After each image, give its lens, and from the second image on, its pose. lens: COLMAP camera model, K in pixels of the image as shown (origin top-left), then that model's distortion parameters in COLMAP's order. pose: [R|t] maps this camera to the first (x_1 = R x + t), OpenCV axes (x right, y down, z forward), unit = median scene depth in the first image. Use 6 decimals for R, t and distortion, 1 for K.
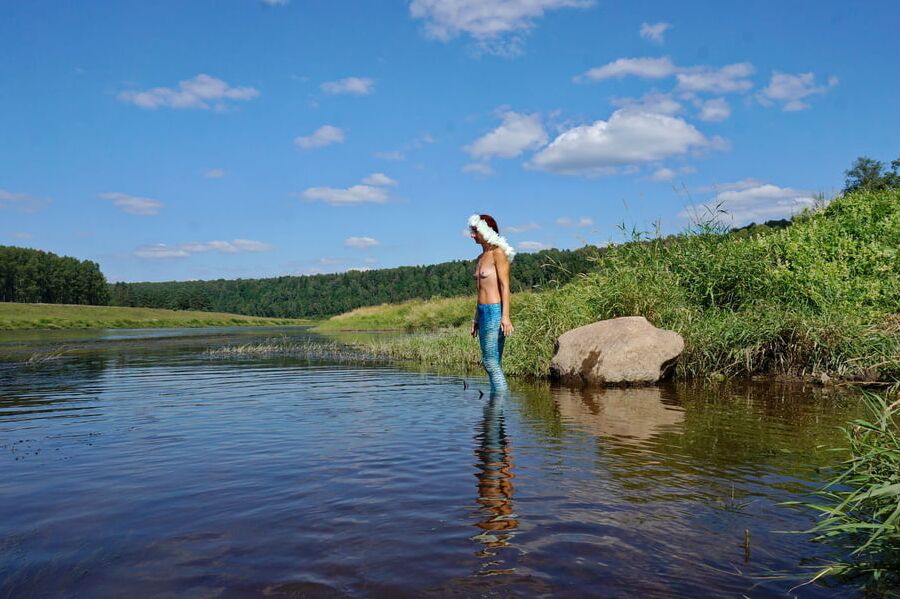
lens RADIAL K [[700.9, 0, 472.8], [0, 700.9, 300.0], [0, 0, 1]] dist [-0.046673, 0.009200]
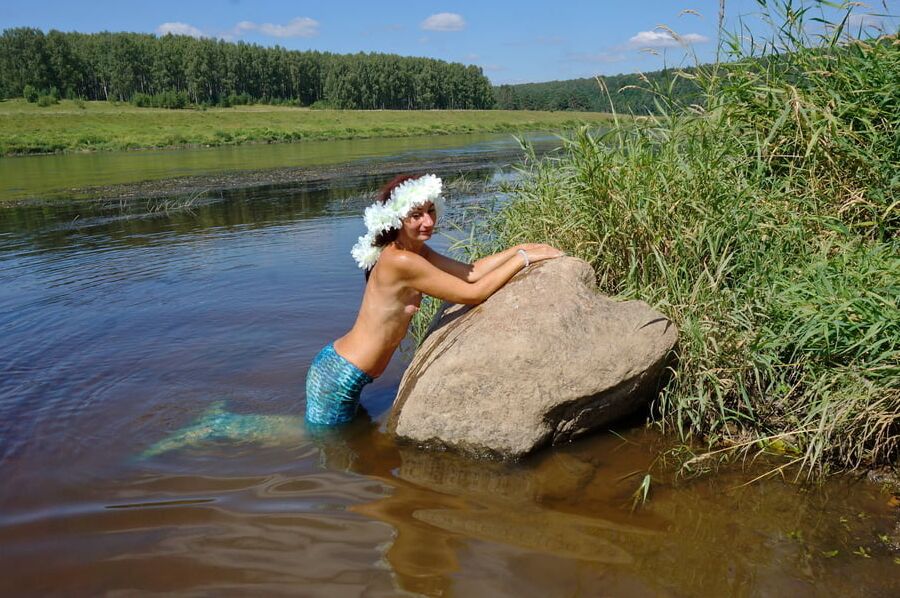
lens RADIAL K [[726.6, 0, 450.0], [0, 726.6, 299.0], [0, 0, 1]] dist [-0.052372, 0.041732]
pose [[0.853239, 0.097251, -0.512372, 0.297973], [0.045288, 0.964931, 0.258567, -0.048066], [0.519549, -0.243824, 0.818913, 0.476984]]
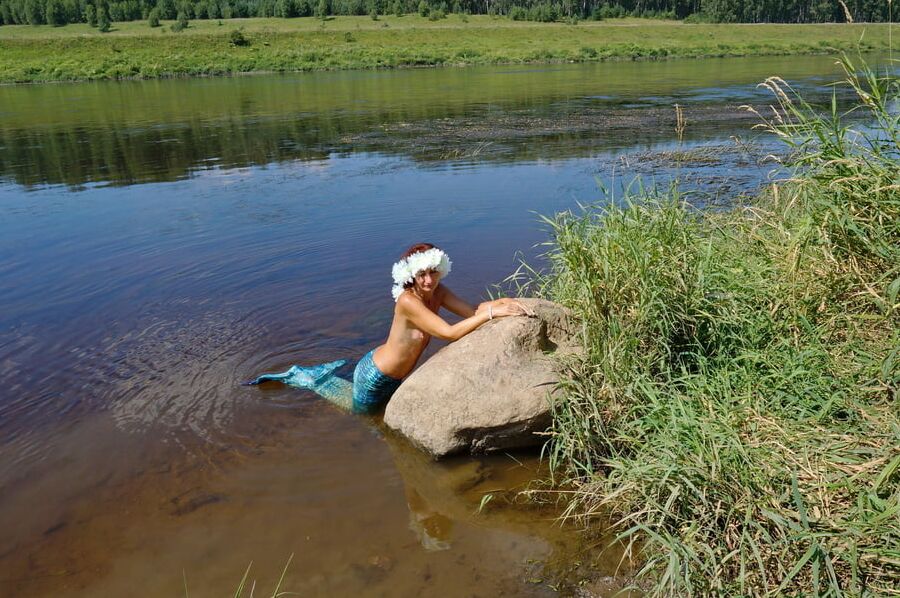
lens RADIAL K [[726.6, 0, 450.0], [0, 726.6, 299.0], [0, 0, 1]] dist [-0.052372, 0.041732]
pose [[0.513366, 0.267805, -0.815313, 0.491354], [0.053057, 0.938339, 0.341622, -0.135201], [0.856528, -0.218635, 0.467502, 0.540530]]
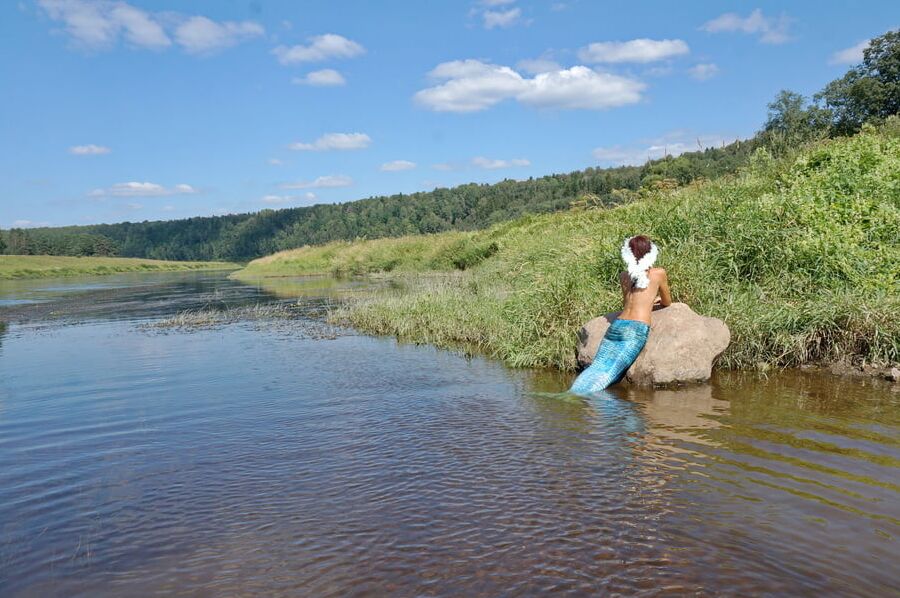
lens RADIAL K [[701.8, 0, 466.6], [0, 701.8, 325.8], [0, 0, 1]] dist [-0.048619, 0.009635]
pose [[0.994175, -0.035943, 0.101608, -0.095627], [0.022774, 0.991524, 0.127913, -0.051648], [-0.105344, -0.124854, 0.986567, 0.108222]]
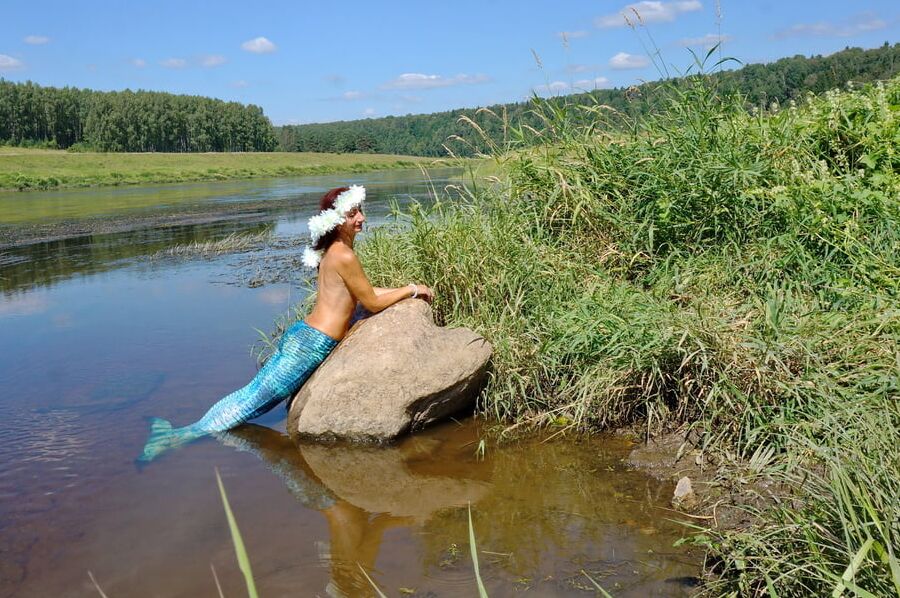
lens RADIAL K [[804.5, 0, 369.6], [0, 804.5, 269.0], [0, 0, 1]] dist [-0.047108, 0.019080]
pose [[0.930365, 0.017879, -0.366200, 0.332775], [0.043188, 0.986512, 0.157889, -0.078080], [0.364083, -0.162709, 0.917044, 0.311887]]
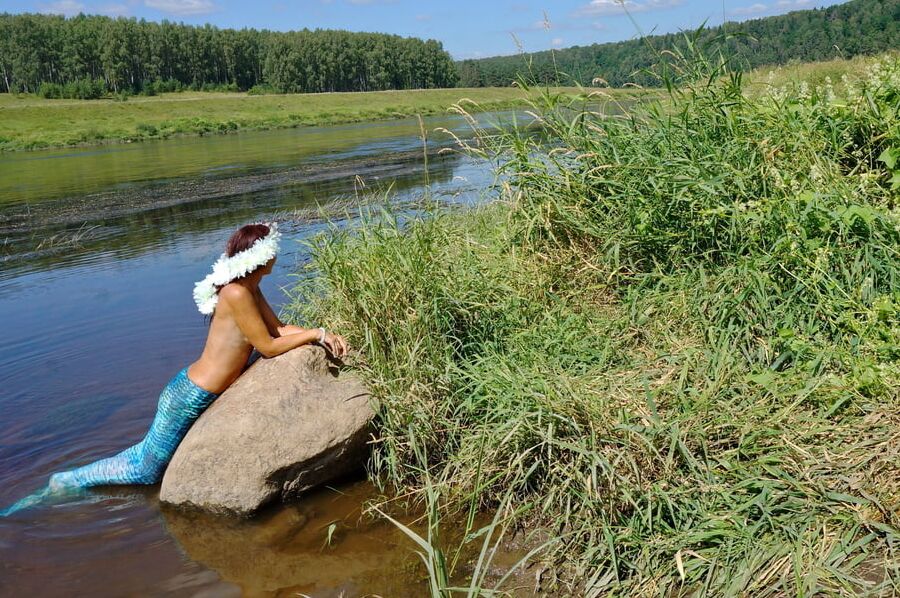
lens RADIAL K [[820.9, 0, 487.8], [0, 820.9, 252.4], [0, 0, 1]] dist [-0.052157, 0.031262]
pose [[0.896791, 0.025213, -0.441735, 0.460073], [0.075276, 0.975126, 0.208478, -0.114227], [0.436003, -0.220213, 0.872586, 0.436667]]
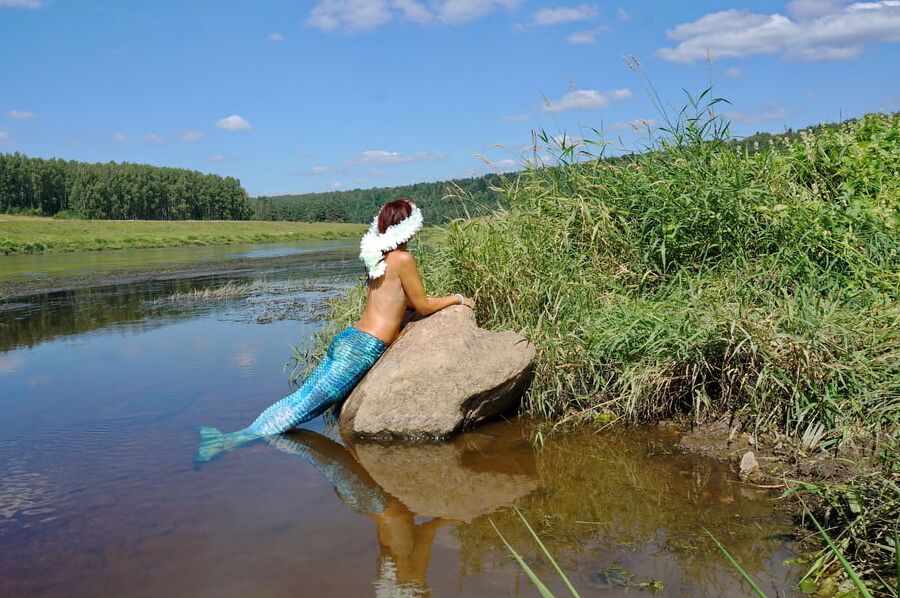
lens RADIAL K [[742.0, 0, 400.8], [0, 742.0, 278.0], [0, 0, 1]] dist [-0.047722, 0.021240]
pose [[0.957863, -0.007235, -0.287134, 0.280082], [0.035374, 0.995044, 0.092931, -0.044278], [0.285039, -0.099172, 0.953372, 0.308144]]
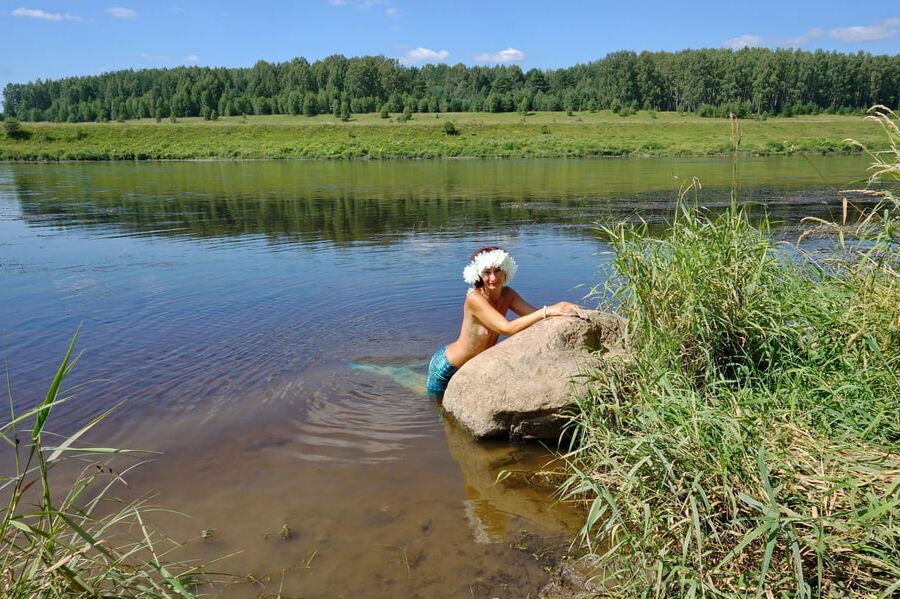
lens RADIAL K [[655.0, 0, 450.0], [0, 655.0, 299.5], [0, 0, 1]] dist [-0.002017, 0.030249]
pose [[0.263377, 0.220417, -0.939175, 0.526204], [0.037374, 0.970485, 0.238246, -0.089076], [0.963969, -0.097850, 0.247365, 0.599370]]
